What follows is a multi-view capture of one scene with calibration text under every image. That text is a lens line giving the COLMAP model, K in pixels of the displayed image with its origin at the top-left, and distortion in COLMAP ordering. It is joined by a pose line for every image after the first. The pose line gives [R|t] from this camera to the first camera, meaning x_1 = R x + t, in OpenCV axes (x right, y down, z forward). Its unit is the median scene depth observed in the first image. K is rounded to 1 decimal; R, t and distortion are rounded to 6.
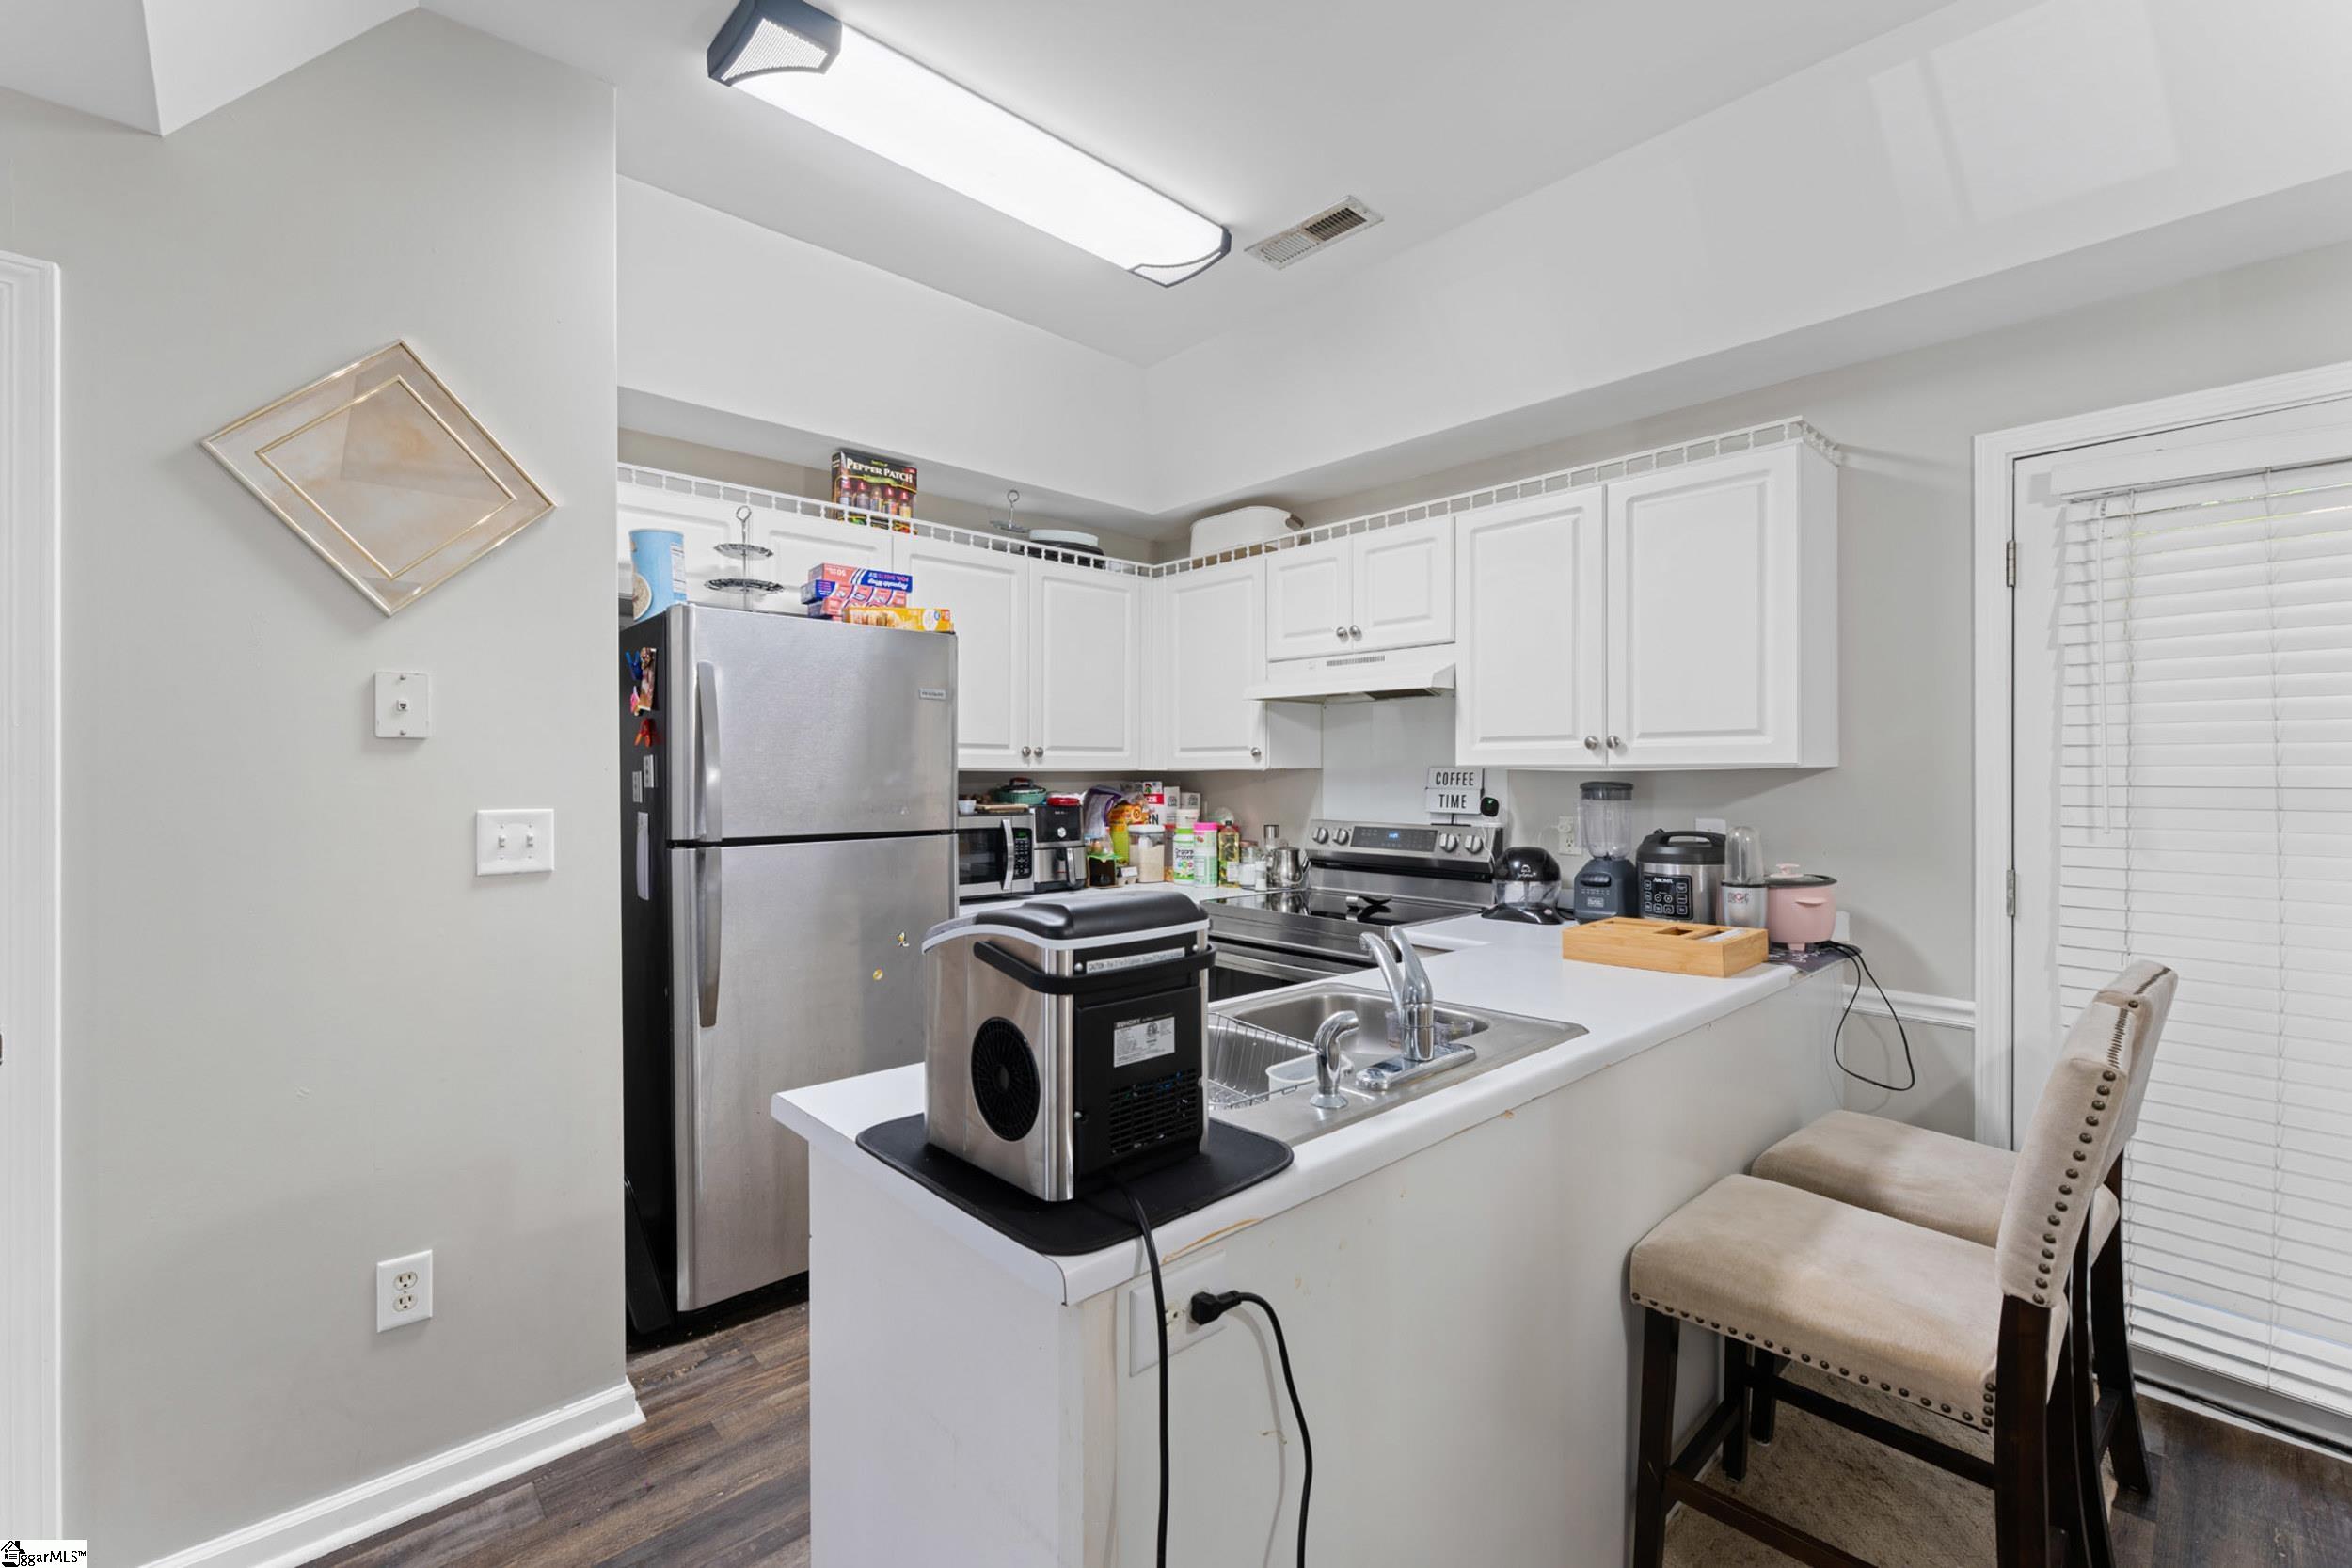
lens RADIAL K [[996.9, 0, 1162.8], [0, 996.9, 780.7], [0, 0, 1]] dist [0.002060, 0.000202]
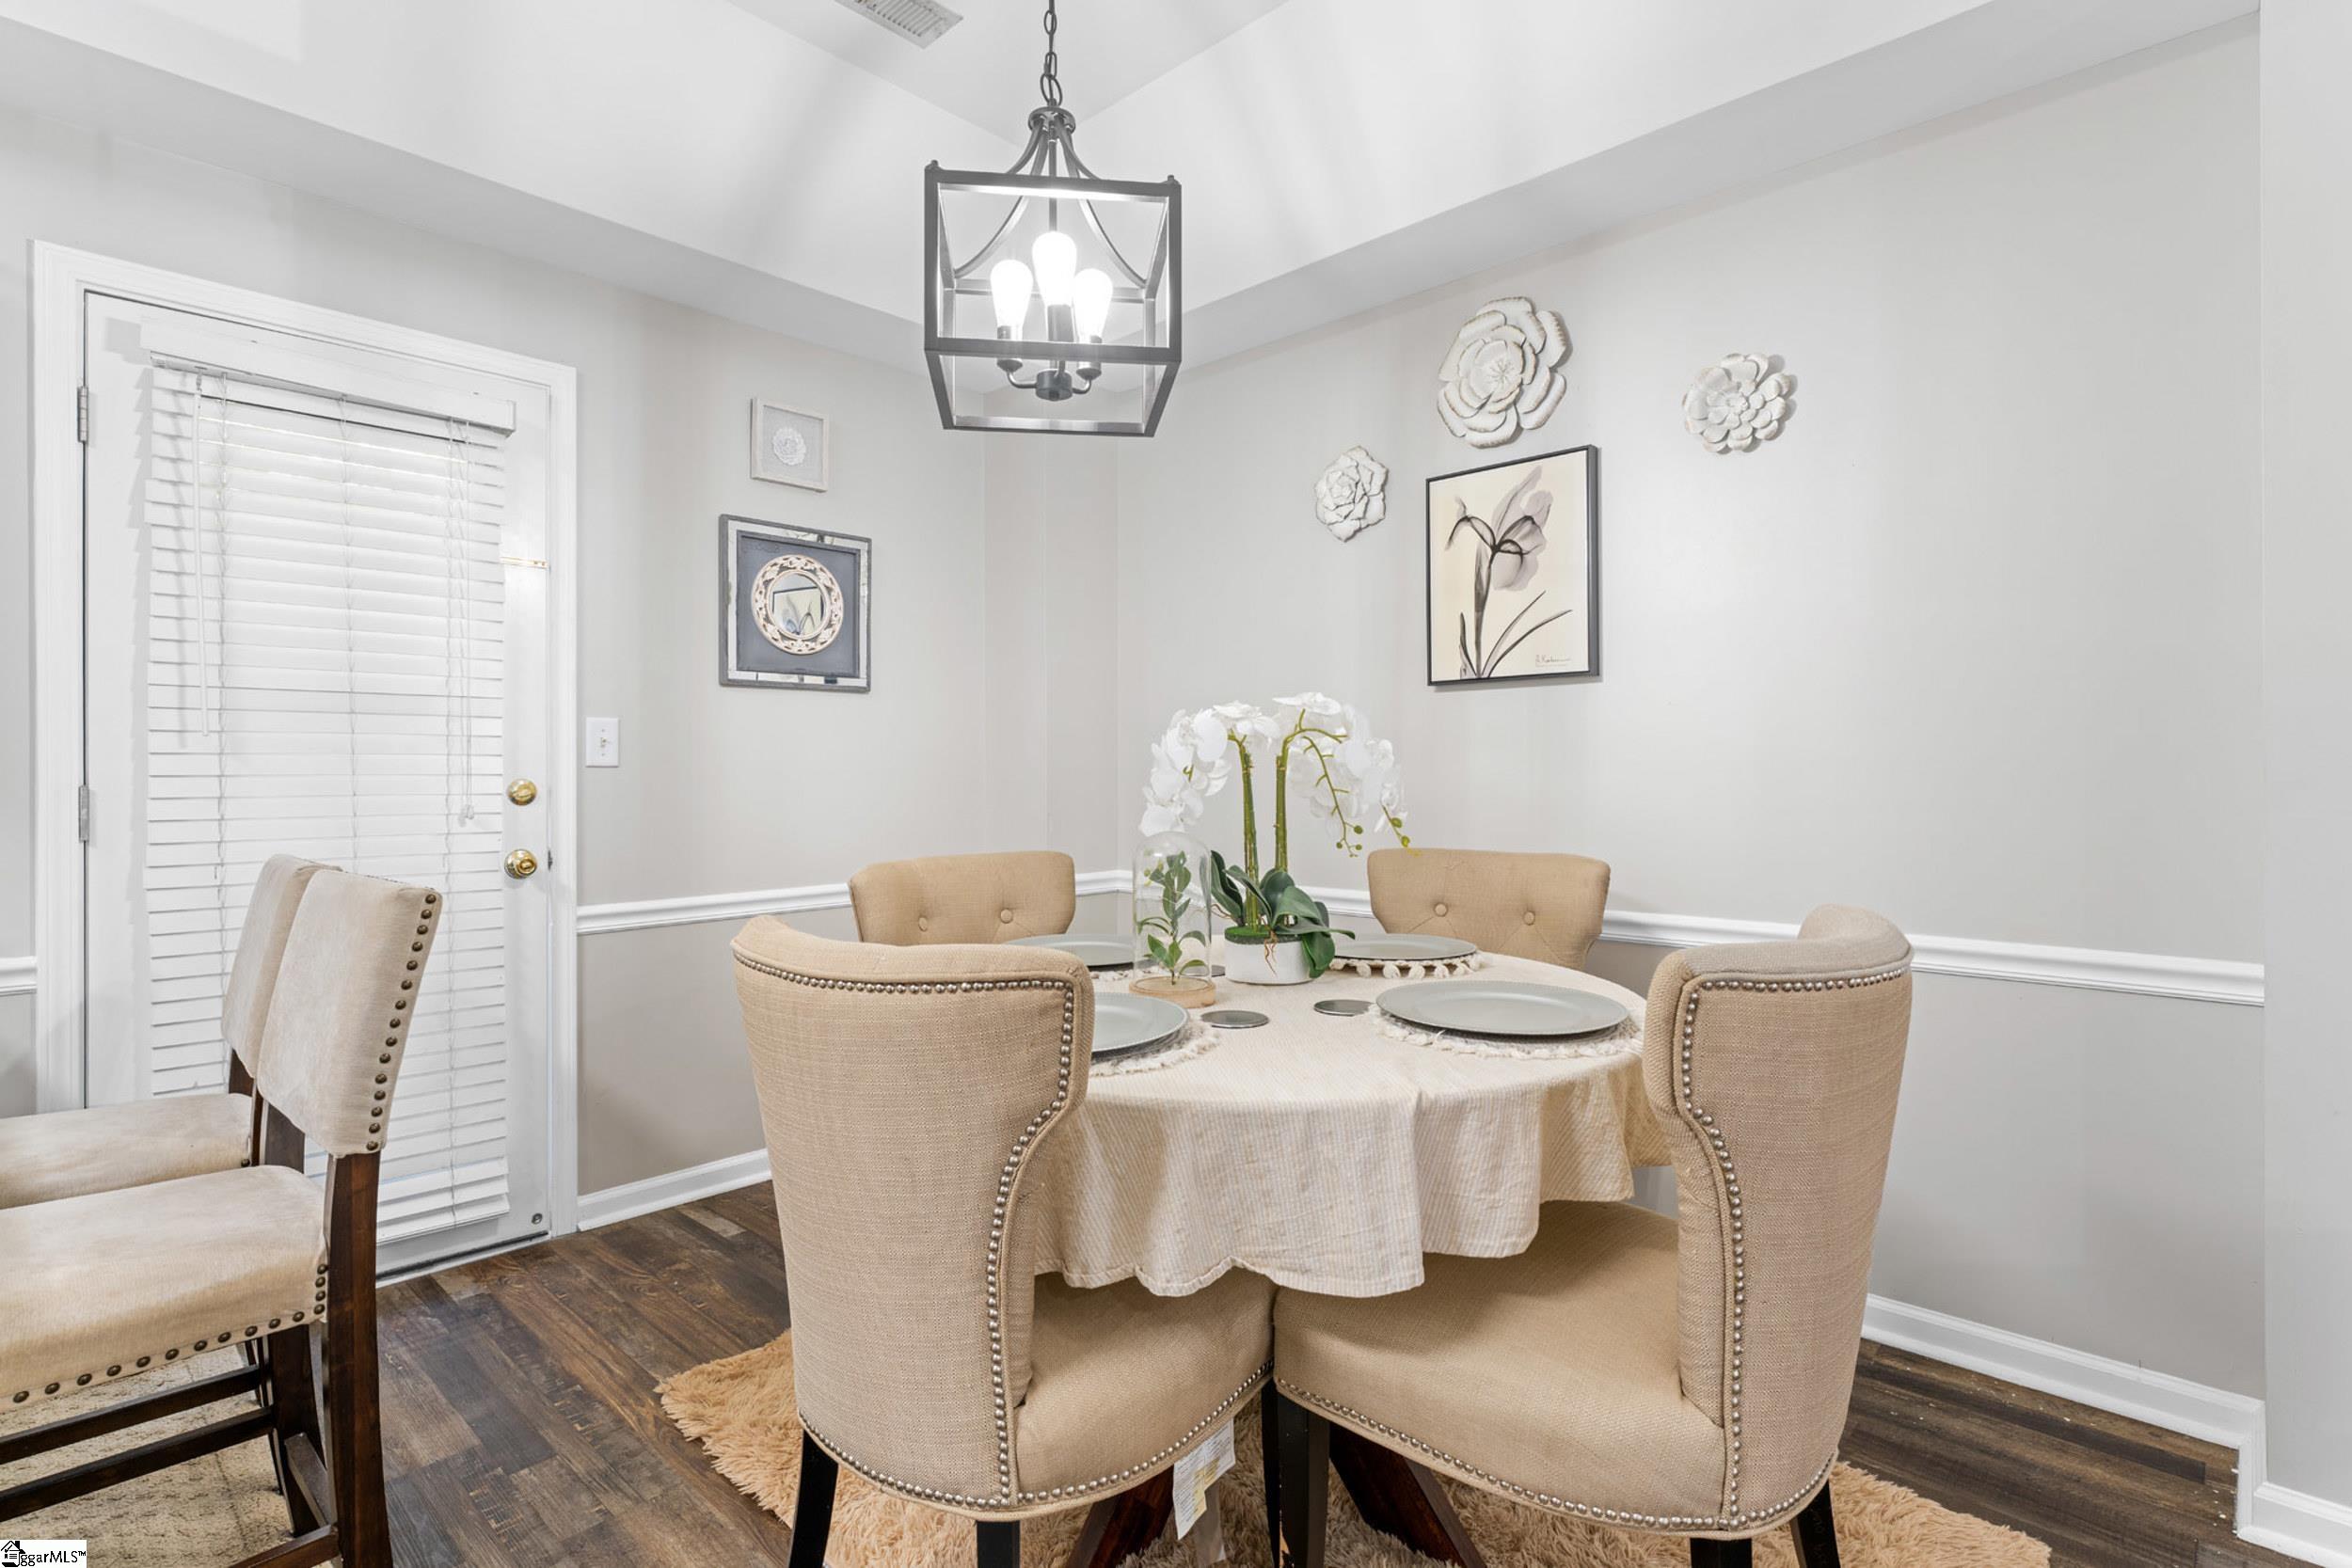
lens RADIAL K [[1129.1, 0, 1169.4], [0, 1129.1, 775.2], [0, 0, 1]] dist [0.001710, 0.000299]
pose [[-0.060945, 0.001386, 0.998140, -0.149749], [0.012446, 0.999922, -0.000629, 0.098000], [-0.998064, 0.012385, -0.060958, 0.168300]]
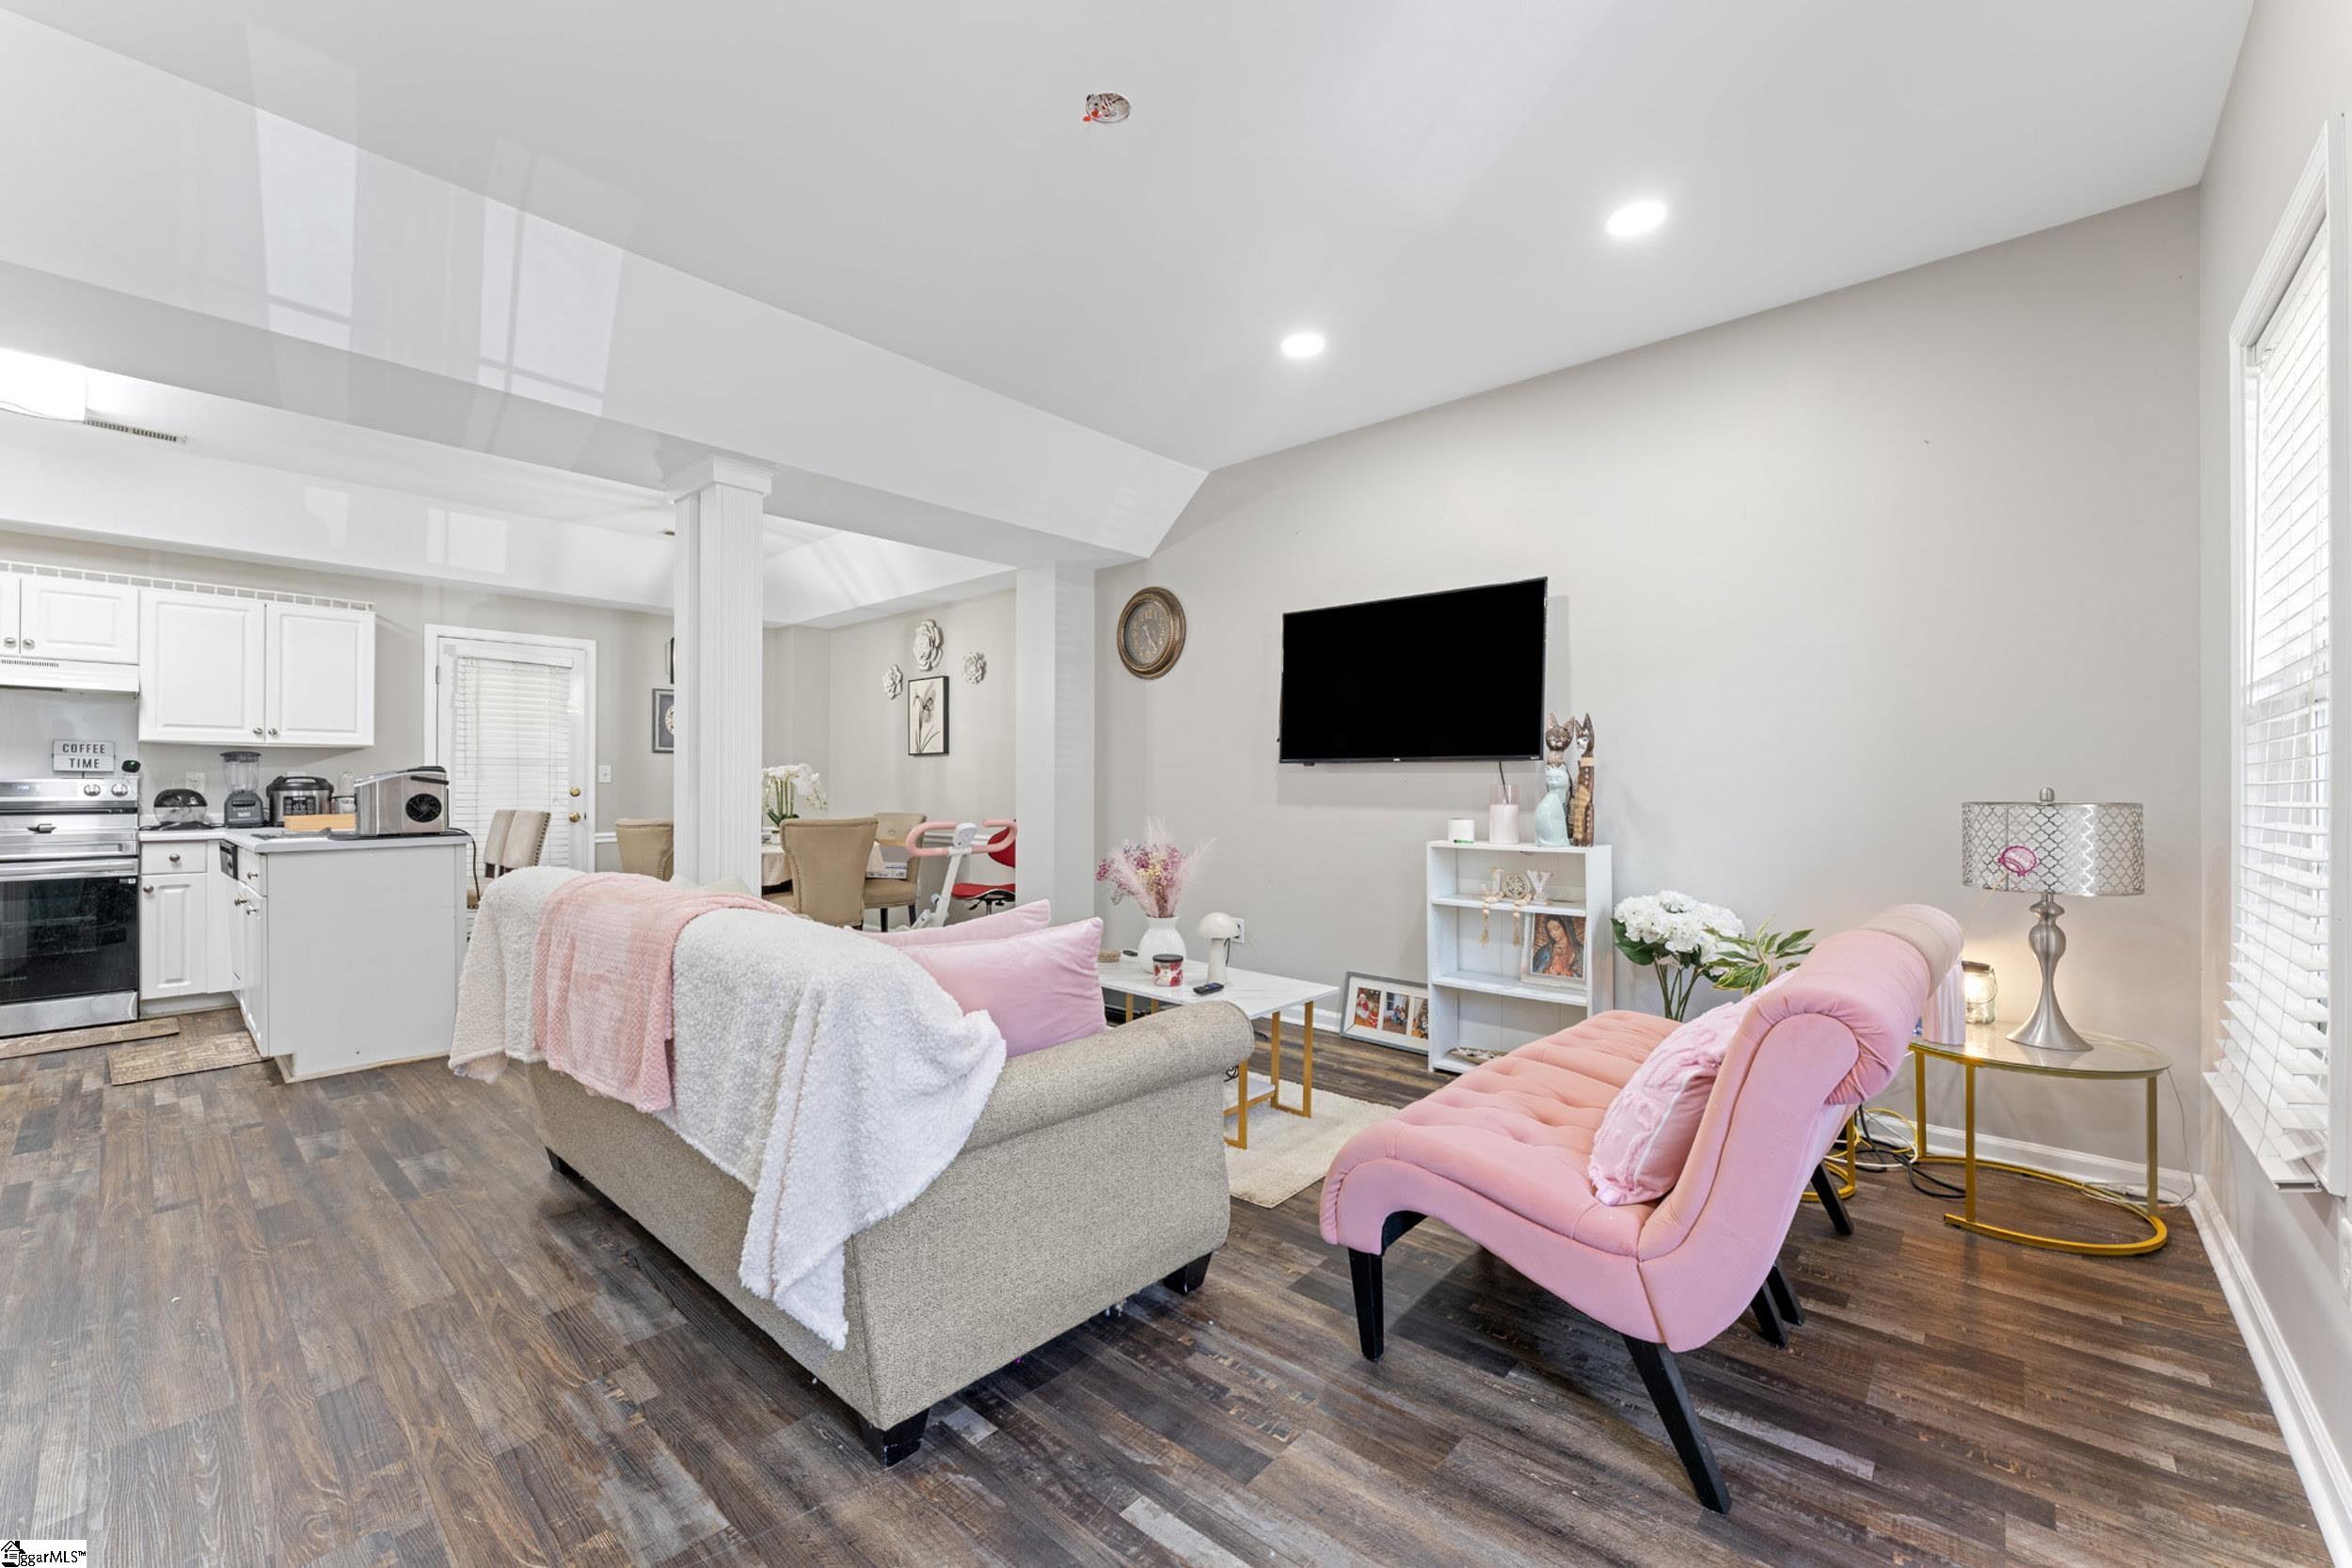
lens RADIAL K [[937.2, 0, 1169.9], [0, 937.2, 786.9], [0, 0, 1]] dist [-0.000399, -0.000140]
pose [[-0.091212, 0.002674, 0.995828, -1.947182], [0.008119, 0.999965, -0.001941, 0.111833], [-0.995798, 0.007908, -0.091230, -0.777482]]
